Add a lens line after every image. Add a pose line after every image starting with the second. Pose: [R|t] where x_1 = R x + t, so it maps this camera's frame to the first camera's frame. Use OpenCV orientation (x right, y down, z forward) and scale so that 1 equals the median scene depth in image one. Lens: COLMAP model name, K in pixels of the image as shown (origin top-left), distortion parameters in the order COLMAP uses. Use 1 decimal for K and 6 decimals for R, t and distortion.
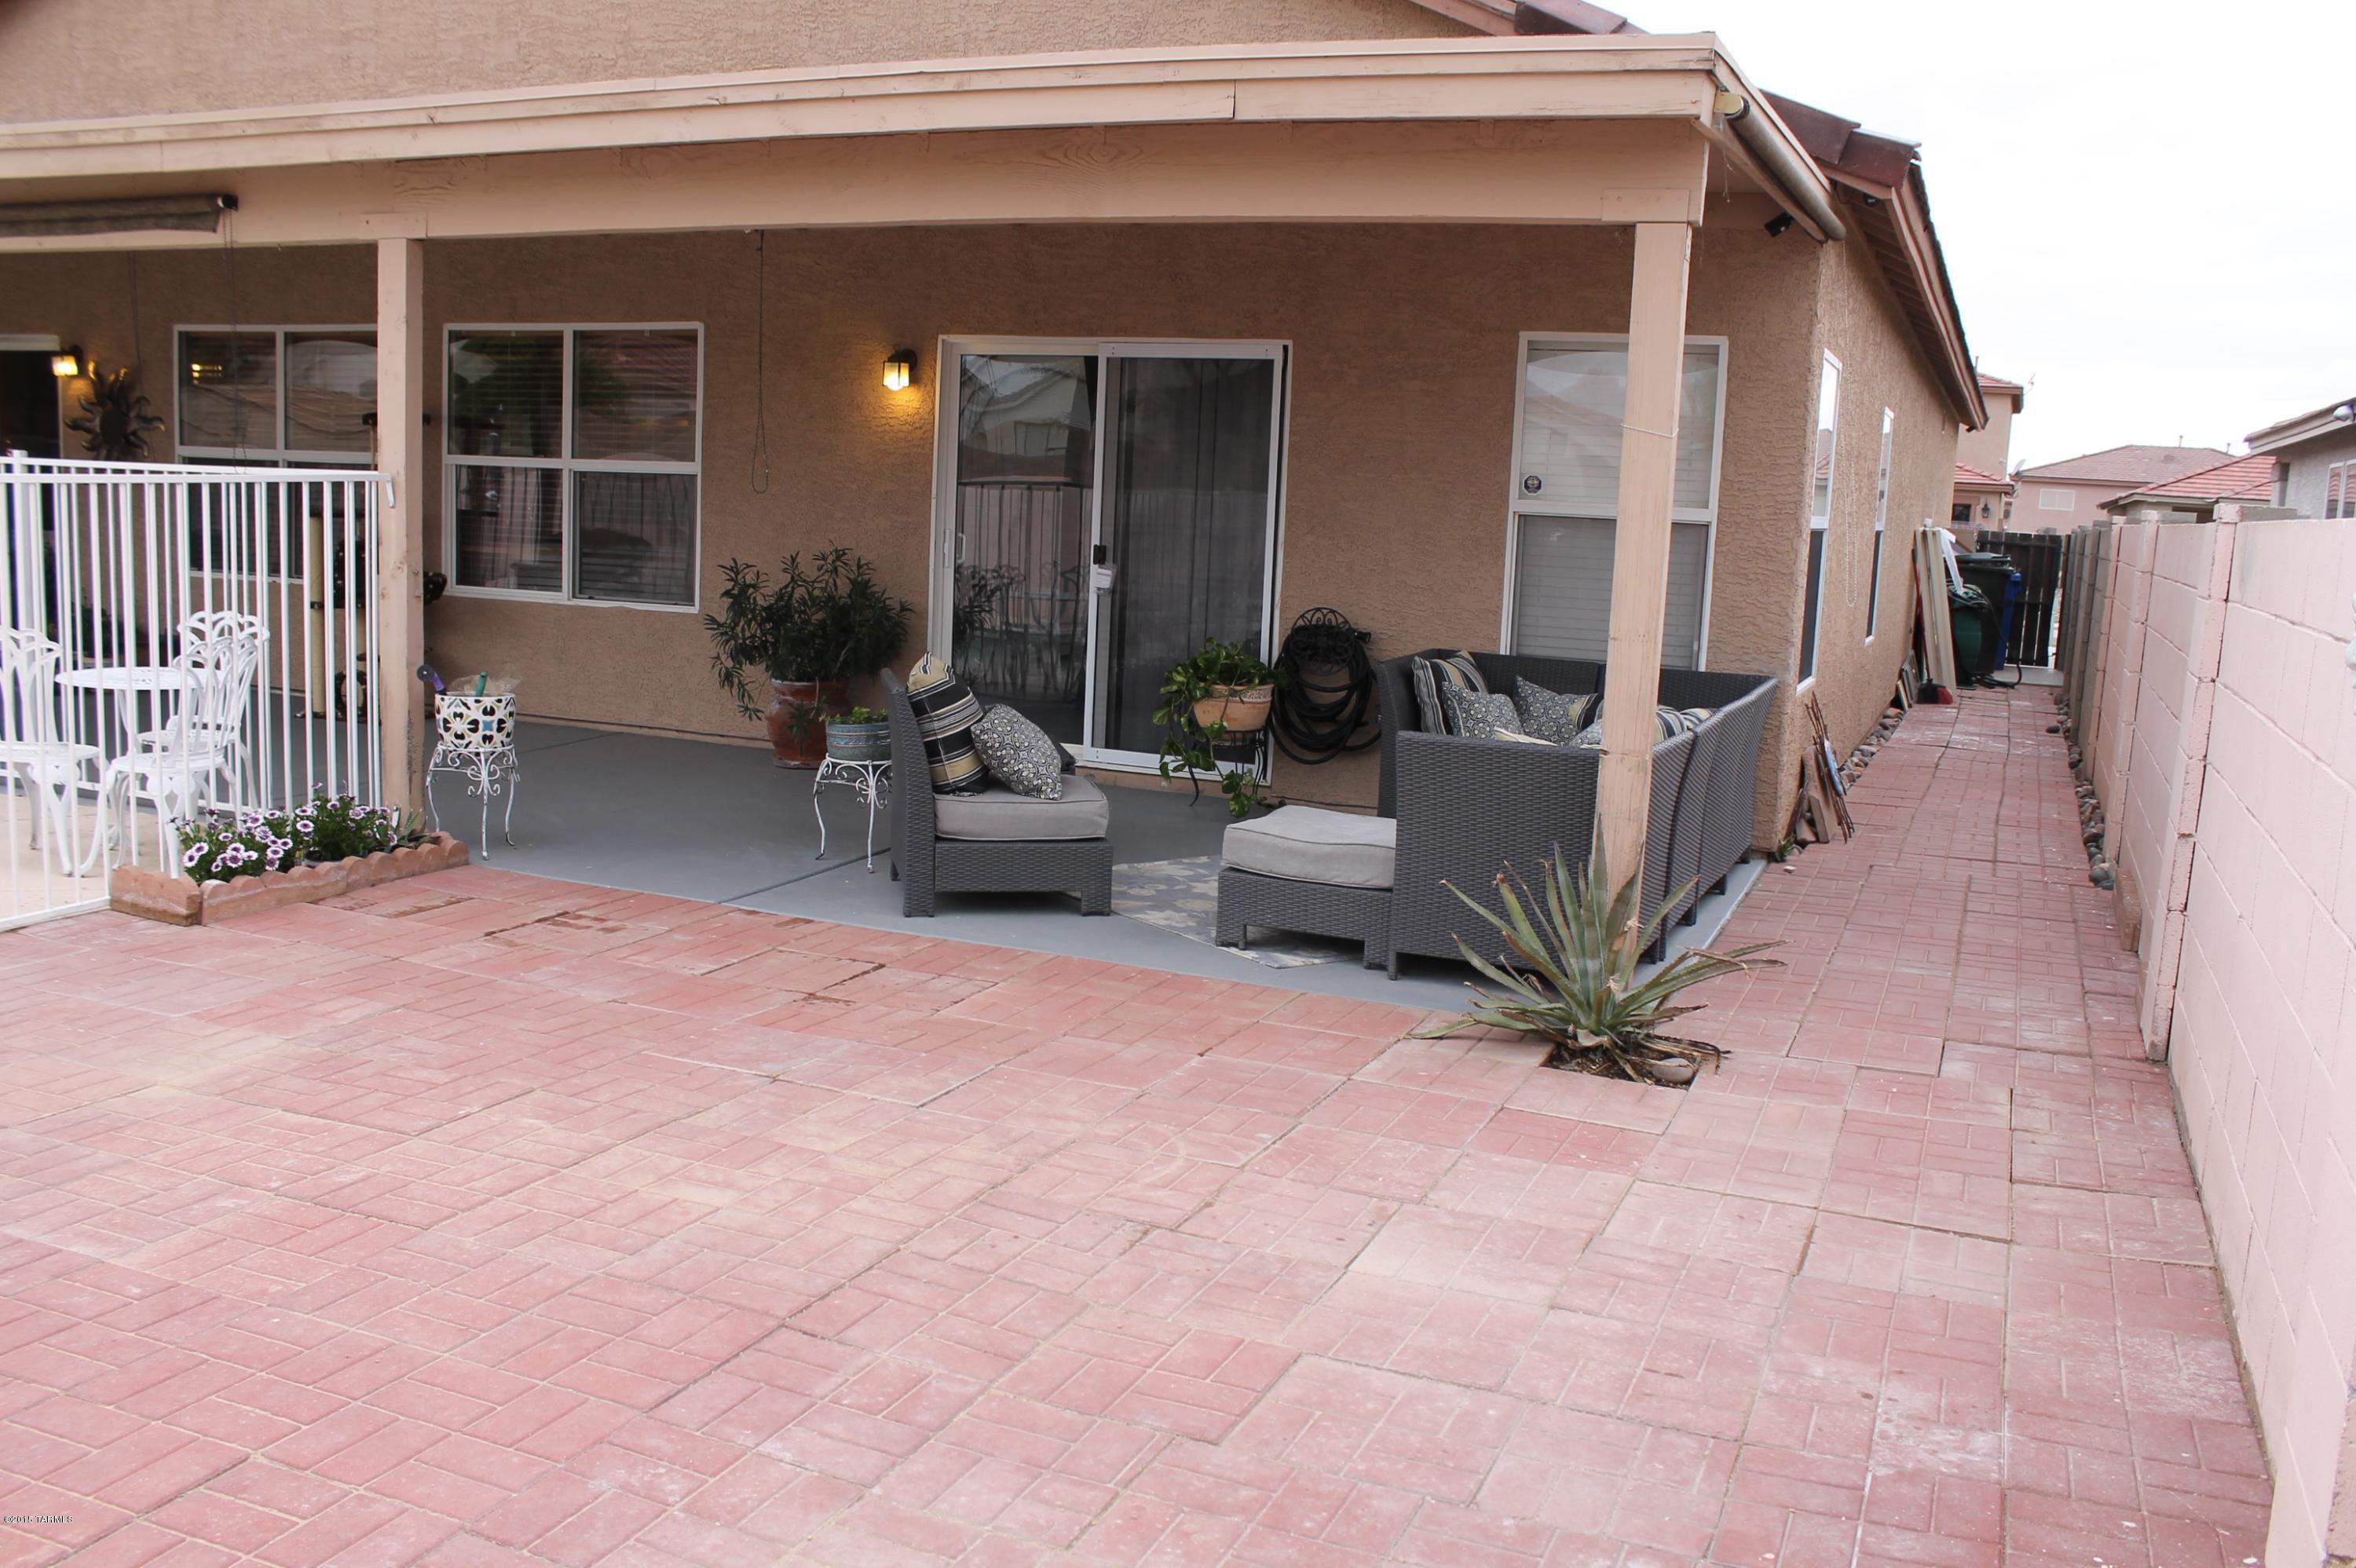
lens RADIAL K [[1991.9, 0, 1178.2], [0, 1991.9, 782.1], [0, 0, 1]] dist [-0.143631, 0.124357]
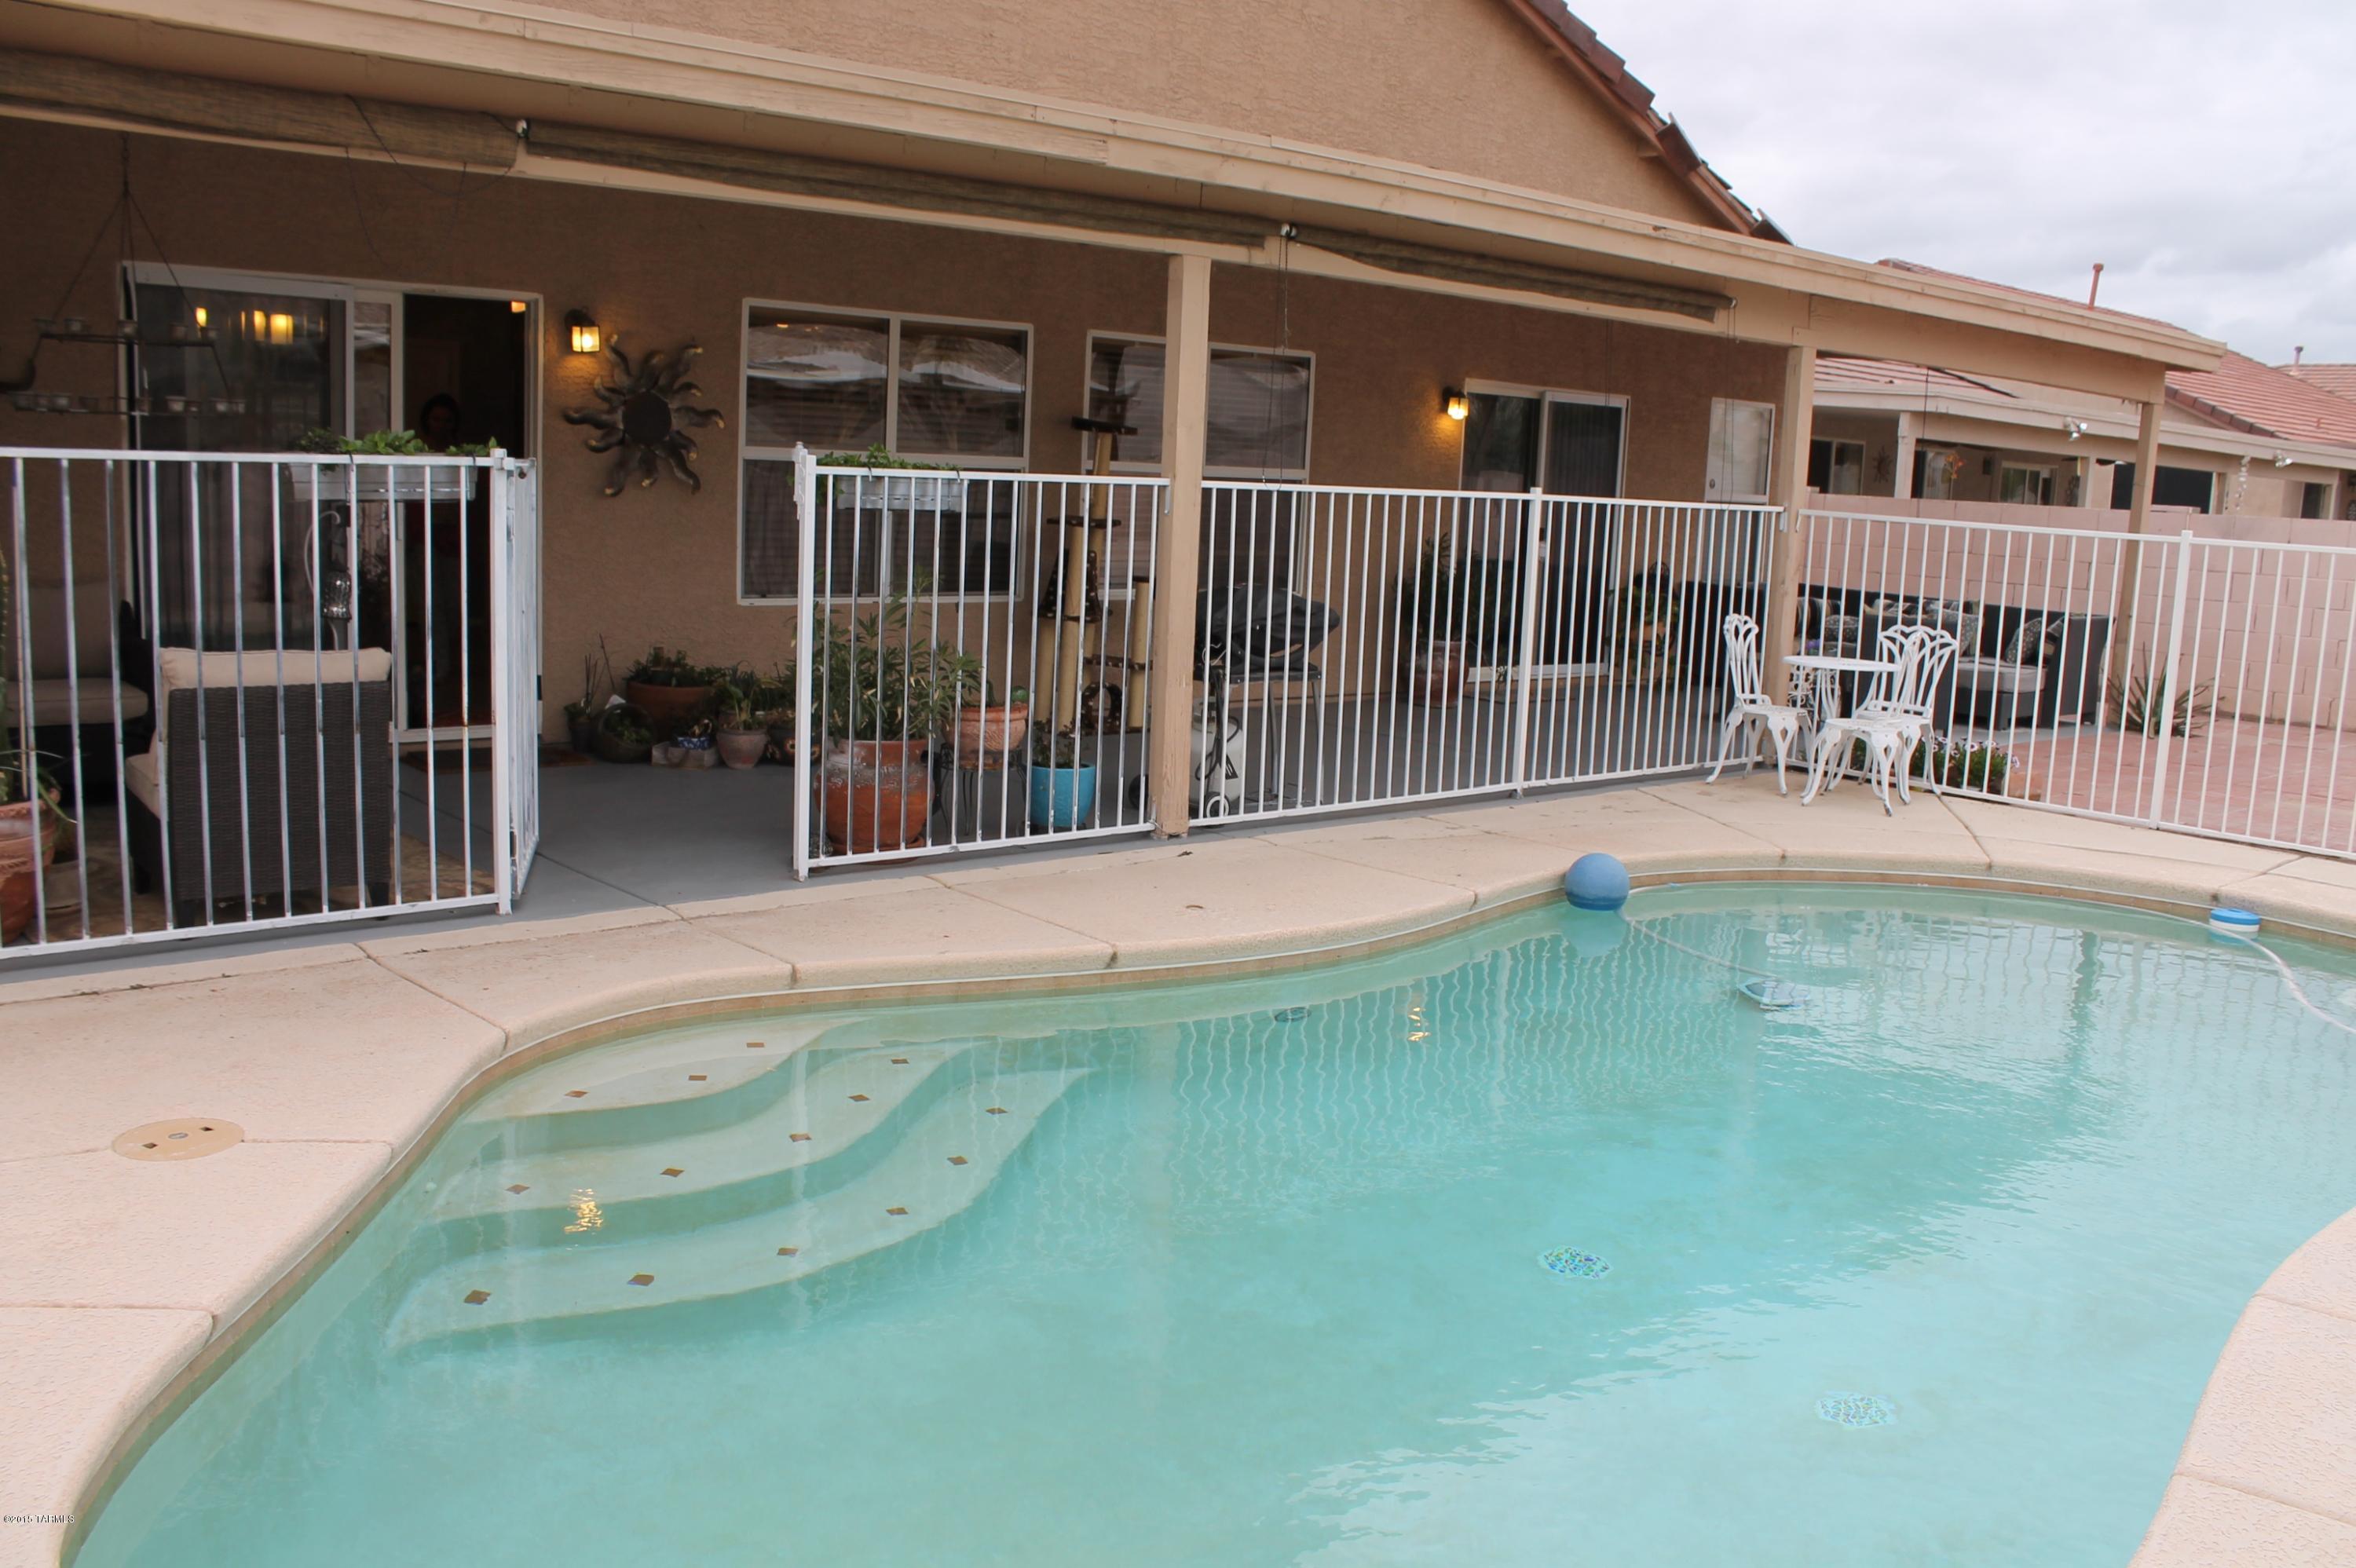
lens RADIAL K [[2034.0, 0, 1192.0], [0, 2034.0, 784.9], [0, 0, 1]] dist [-0.166222, 0.169736]
pose [[0.434036, -0.162170, 0.886179, -1.590782], [0.109912, 0.985849, 0.126577, -0.157895], [-0.894166, 0.042463, 0.445718, 0.606313]]
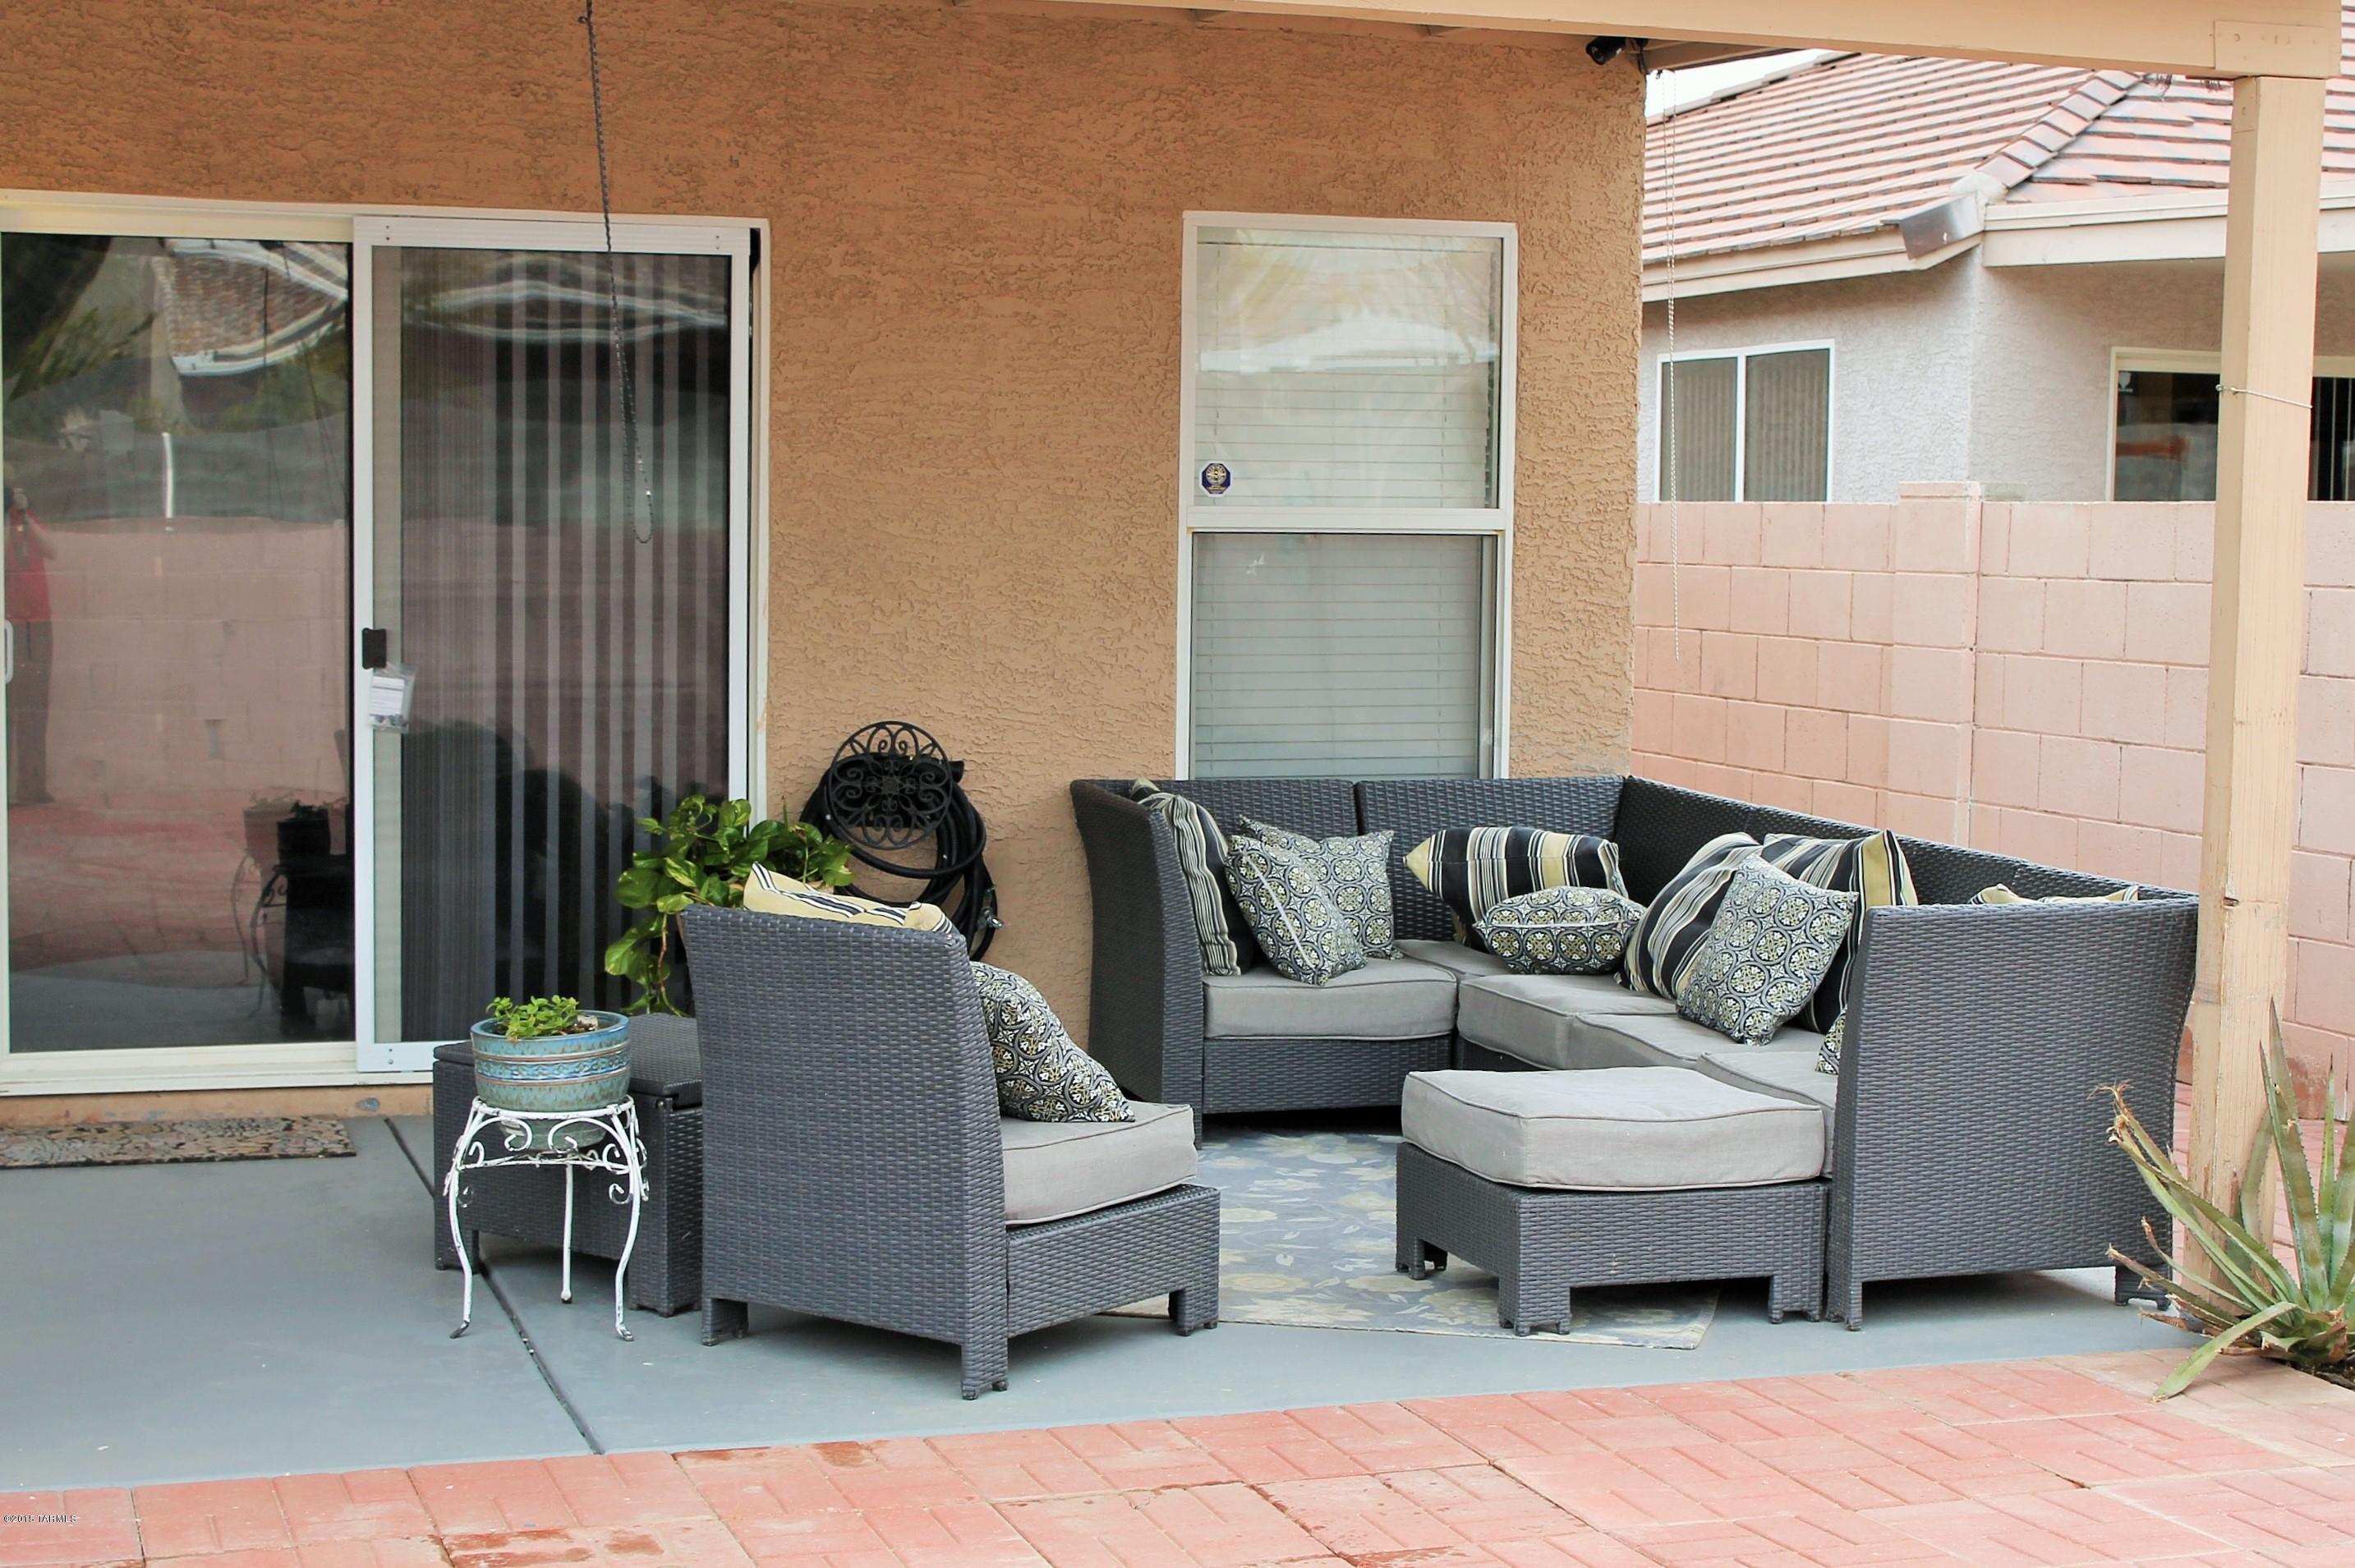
lens RADIAL K [[3705.3, 0, 1177.5], [0, 3705.3, 784.0], [0, 0, 1]] dist [-0.012527, 0.023857]
pose [[0.756825, -0.082230, 0.648425, -0.514287], [0.118379, 0.992893, -0.012255, -0.049595], [-0.642808, 0.086035, 0.761180, 0.193480]]
